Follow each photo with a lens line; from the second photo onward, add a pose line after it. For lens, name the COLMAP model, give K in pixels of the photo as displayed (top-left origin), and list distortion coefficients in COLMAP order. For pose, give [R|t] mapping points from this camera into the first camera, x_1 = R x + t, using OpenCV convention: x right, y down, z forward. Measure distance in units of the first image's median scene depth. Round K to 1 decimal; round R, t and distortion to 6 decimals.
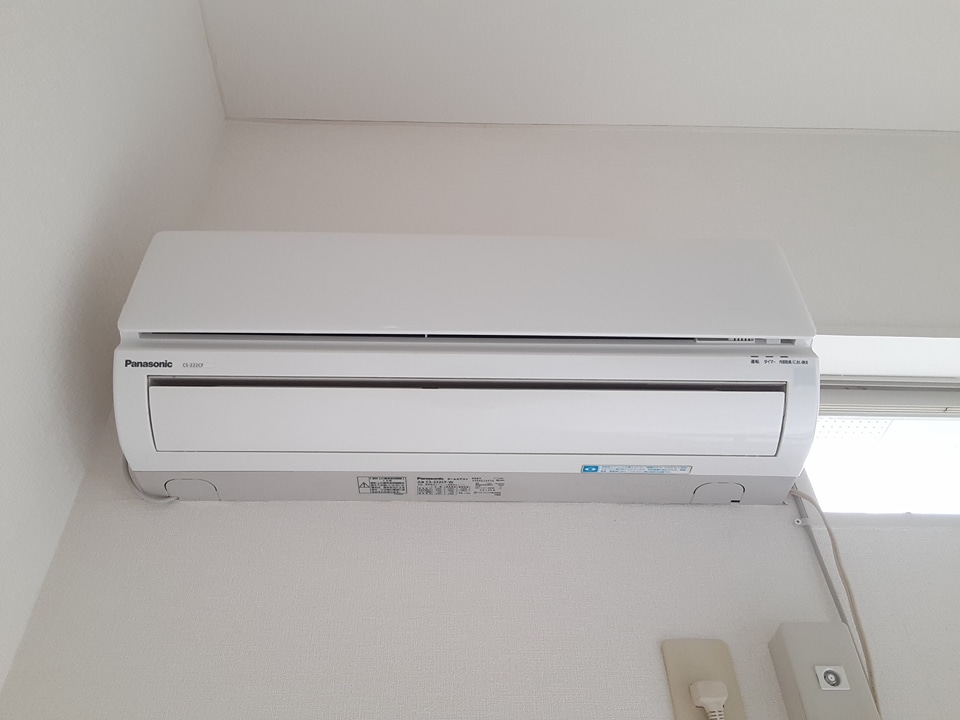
lens RADIAL K [[781.9, 0, 468.4], [0, 781.9, 356.4], [0, 0, 1]] dist [0.129454, -0.161840]
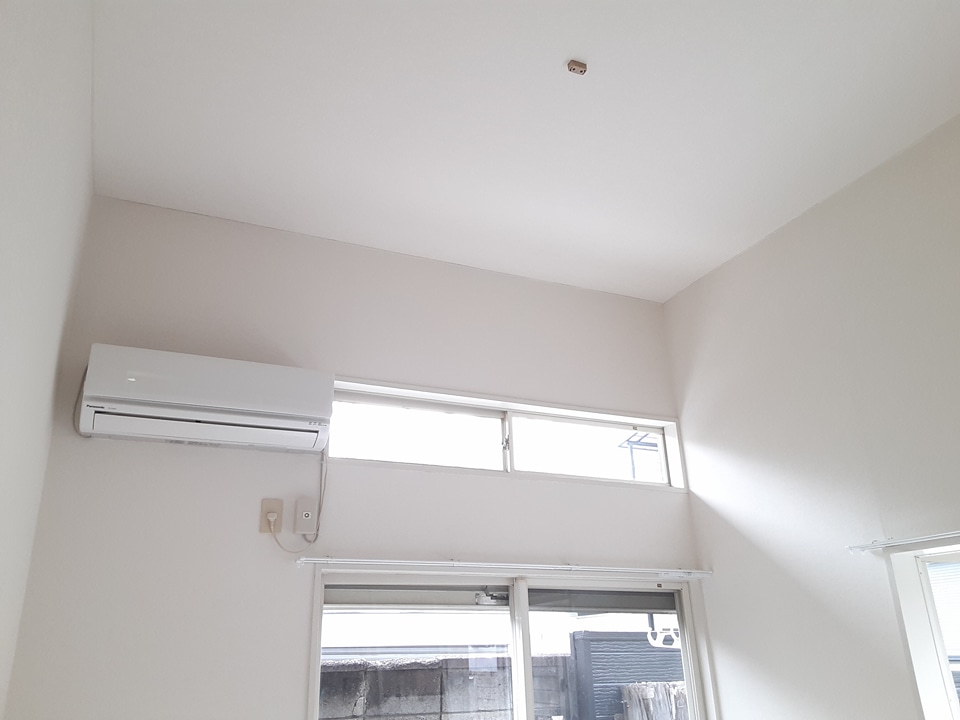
lens RADIAL K [[781.9, 0, 468.4], [0, 781.9, 356.4], [0, 0, 1]] dist [0.129454, -0.161840]
pose [[0.931974, 0.131403, 0.337874, -0.141366], [-0.251894, 0.904988, 0.342850, -1.468008], [-0.260720, -0.404636, 0.876524, -1.789875]]
